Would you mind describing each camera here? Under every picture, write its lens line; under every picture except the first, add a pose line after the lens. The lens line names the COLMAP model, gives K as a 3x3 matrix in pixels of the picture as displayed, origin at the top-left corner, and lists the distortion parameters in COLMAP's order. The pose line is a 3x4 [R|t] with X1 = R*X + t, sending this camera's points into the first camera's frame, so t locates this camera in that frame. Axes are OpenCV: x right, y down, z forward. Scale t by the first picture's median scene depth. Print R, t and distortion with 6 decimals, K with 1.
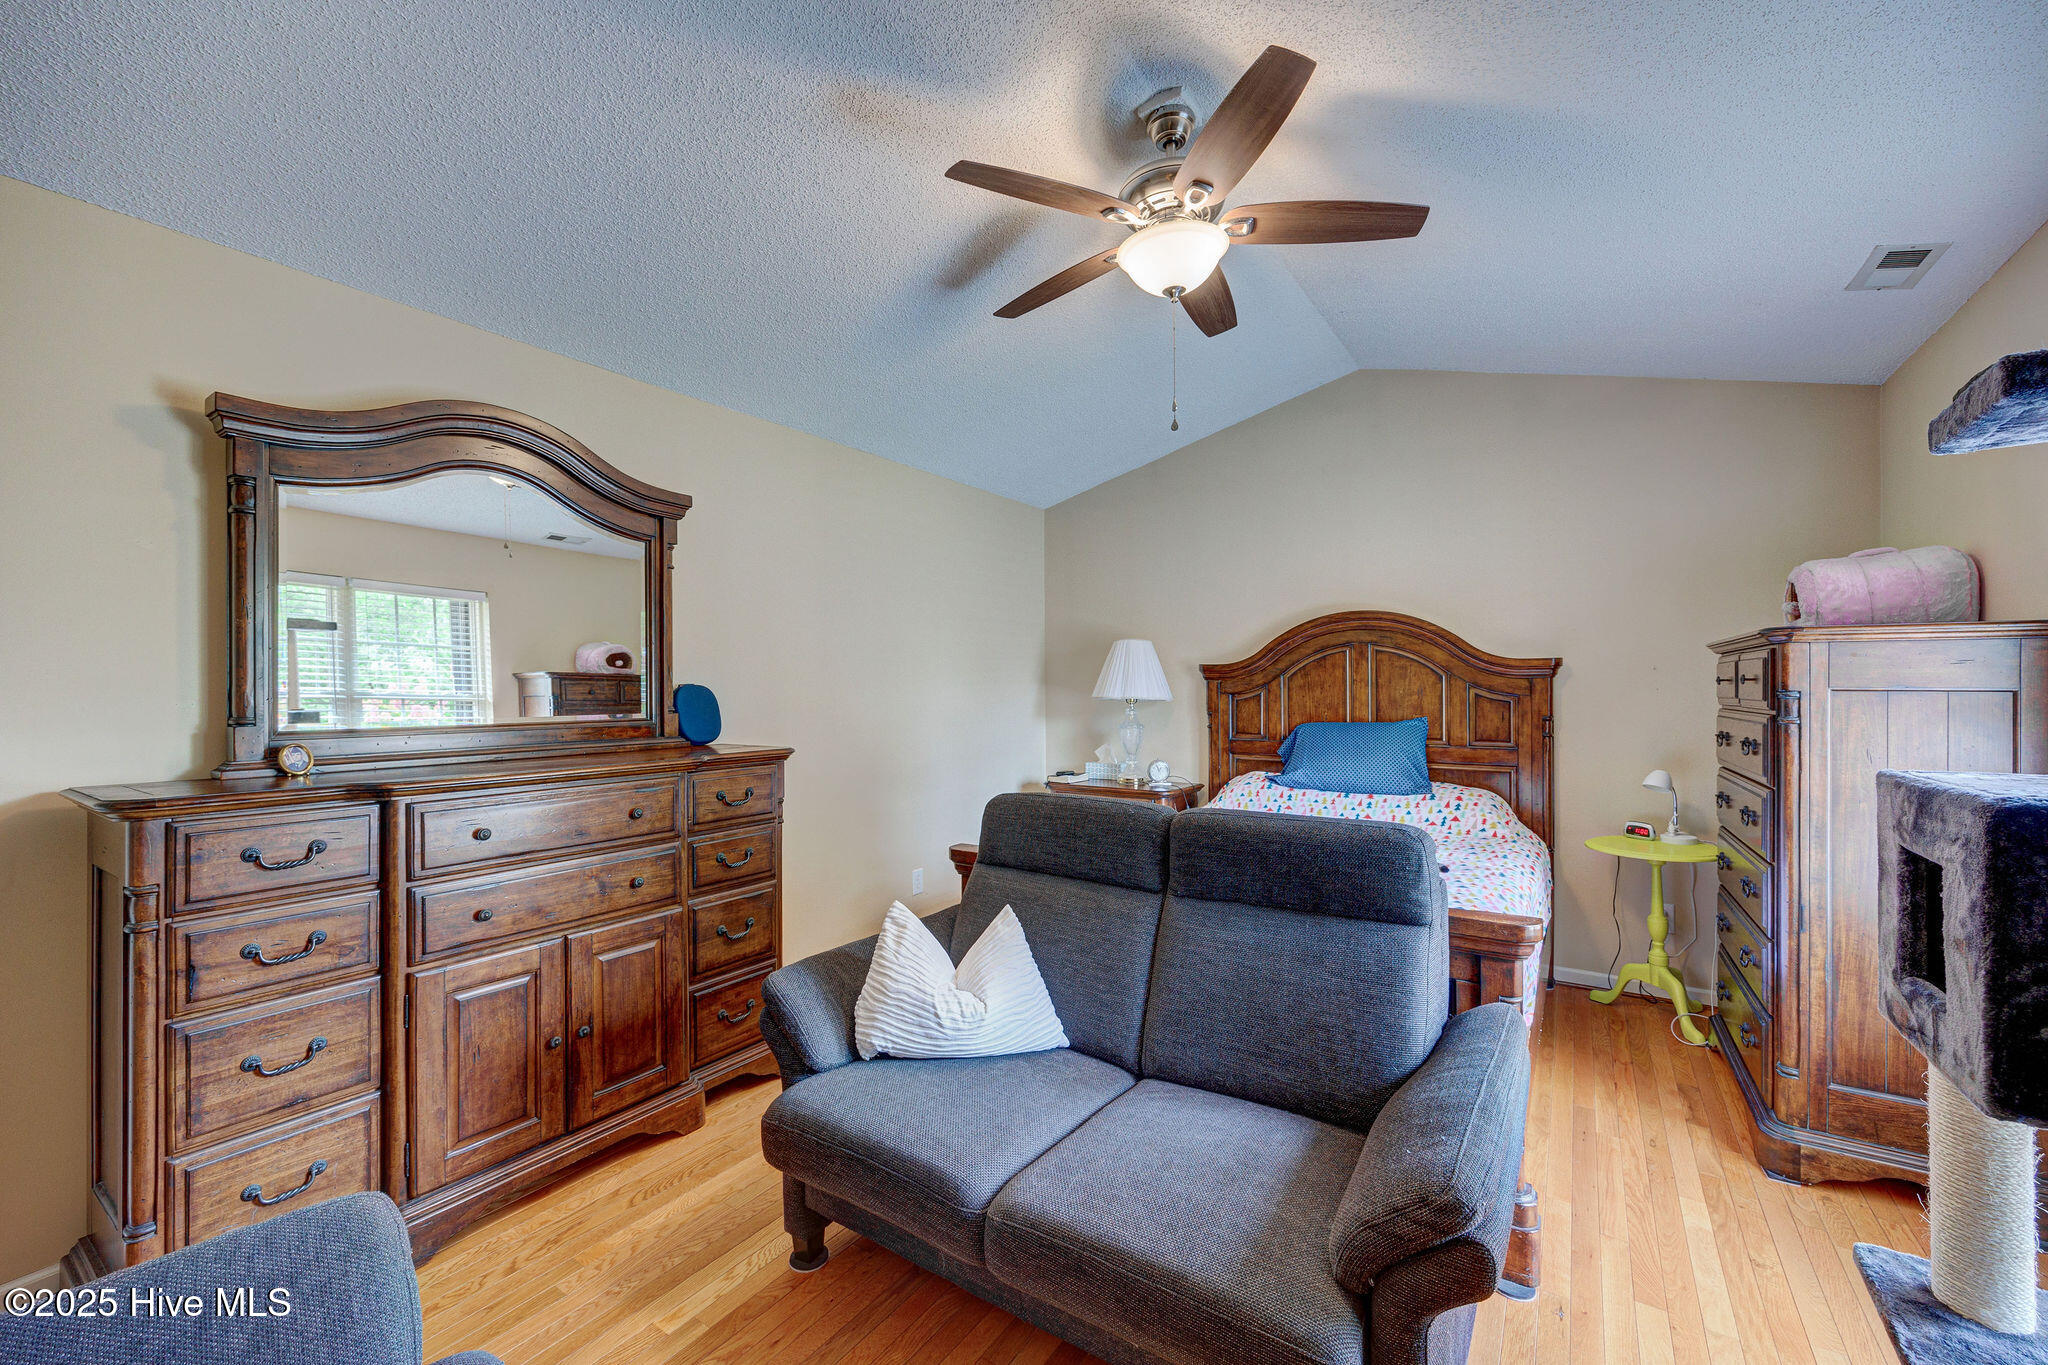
lens RADIAL K [[837.1, 0, 1038.8], [0, 837.1, 693.6], [0, 0, 1]] dist [-0.006794, 0.002050]
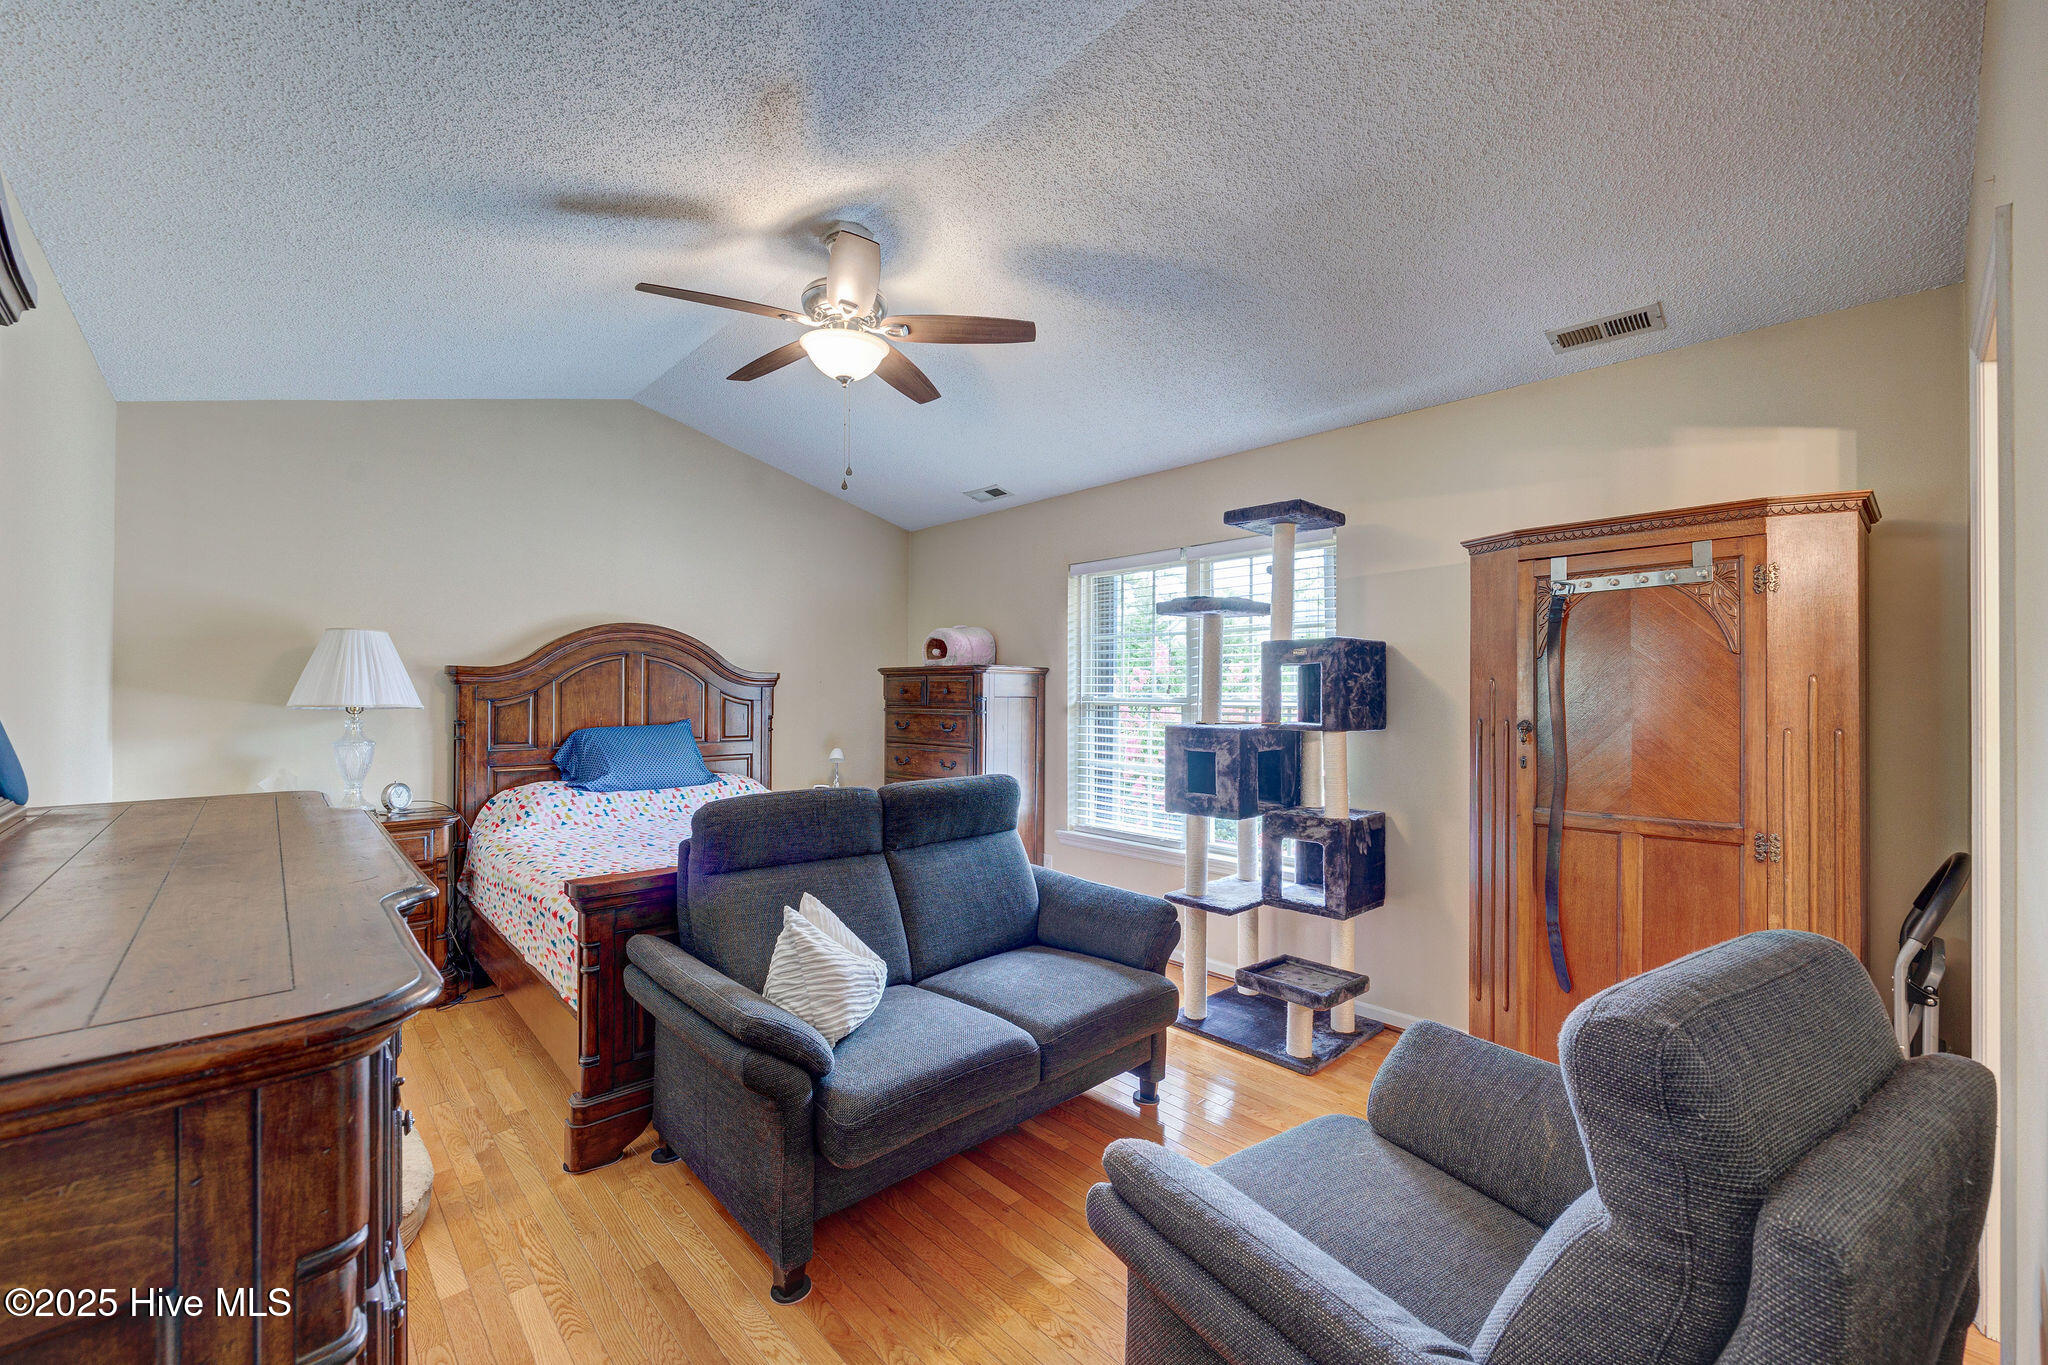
lens RADIAL K [[837.1, 0, 1035.1], [0, 837.1, 684.9], [0, 0, 1]] dist [-0.006794, 0.002050]
pose [[0.221805, 0.014417, 0.974984, -0.561469], [0.002772, 0.999877, -0.015415, -0.000592], [-0.975087, 0.006121, 0.221738, 0.251330]]
